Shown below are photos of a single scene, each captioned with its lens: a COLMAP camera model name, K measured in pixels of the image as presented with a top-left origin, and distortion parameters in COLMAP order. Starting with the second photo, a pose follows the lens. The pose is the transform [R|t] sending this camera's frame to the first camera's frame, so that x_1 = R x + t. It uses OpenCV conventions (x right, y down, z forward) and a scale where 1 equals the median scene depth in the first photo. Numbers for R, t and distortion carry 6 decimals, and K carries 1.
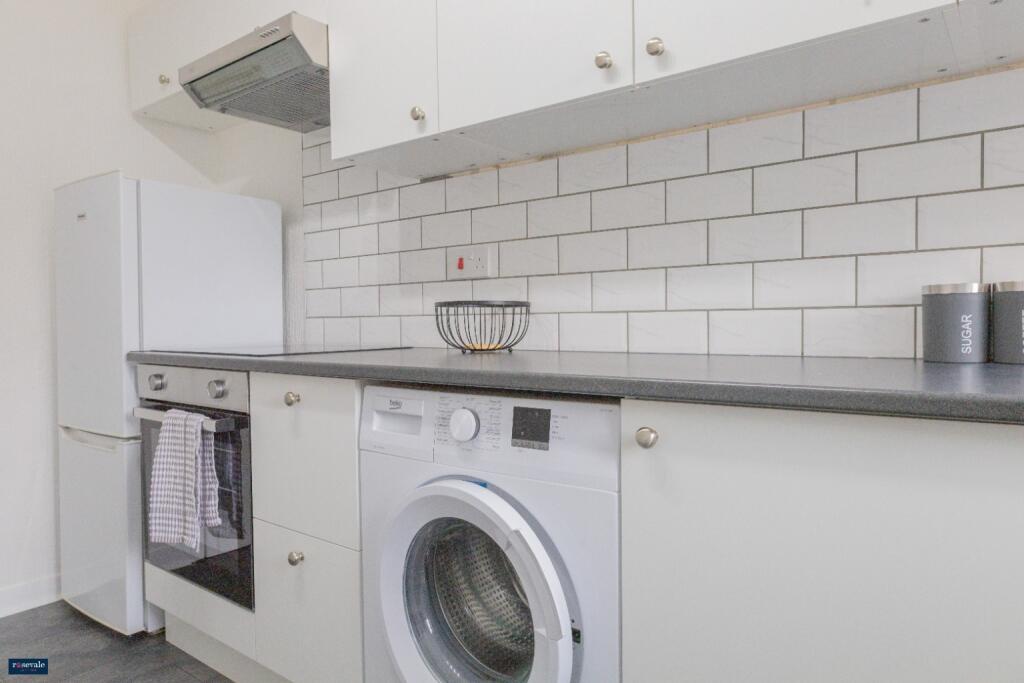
lens RADIAL K [[679.6, 0, 512.0], [0, 679.6, 341.5], [0, 0, 1]] dist [0.008558, 0.000586]
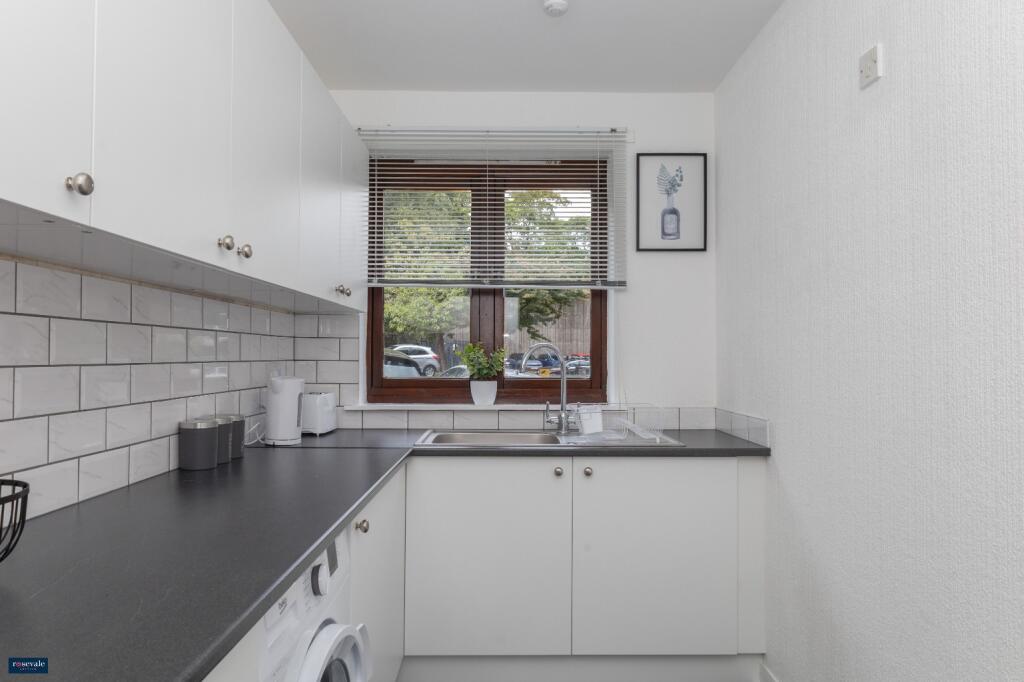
lens RADIAL K [[679.6, 0, 512.0], [0, 679.6, 341.0], [0, 0, 1]] dist [0.008558, 0.000586]
pose [[-0.635609, 0.026497, 0.771556, -0.755830], [0.030209, 0.999499, -0.009439, -0.161974], [-0.771420, 0.017308, -0.636091, 0.992743]]
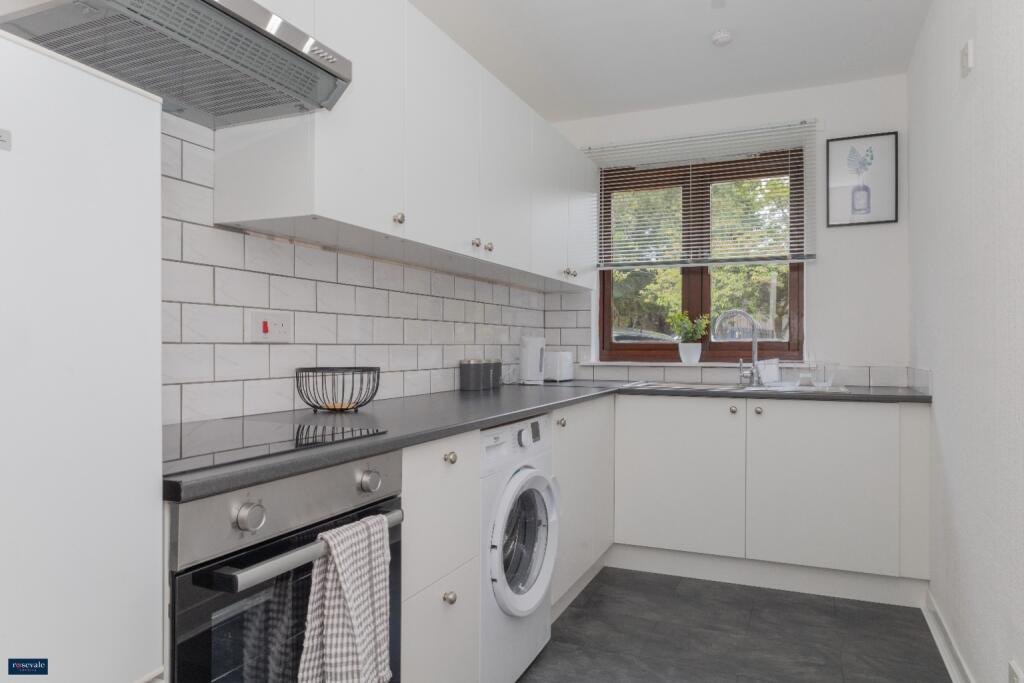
lens RADIAL K [[679.6, 0, 512.0], [0, 679.6, 341.5], [0, 0, 1]] dist [0.008558, 0.000586]
pose [[-0.259418, 0.019265, 0.965573, -1.250847], [0.032501, 0.999409, -0.011208, -0.080552], [-0.965218, 0.028474, -0.259891, 1.027894]]
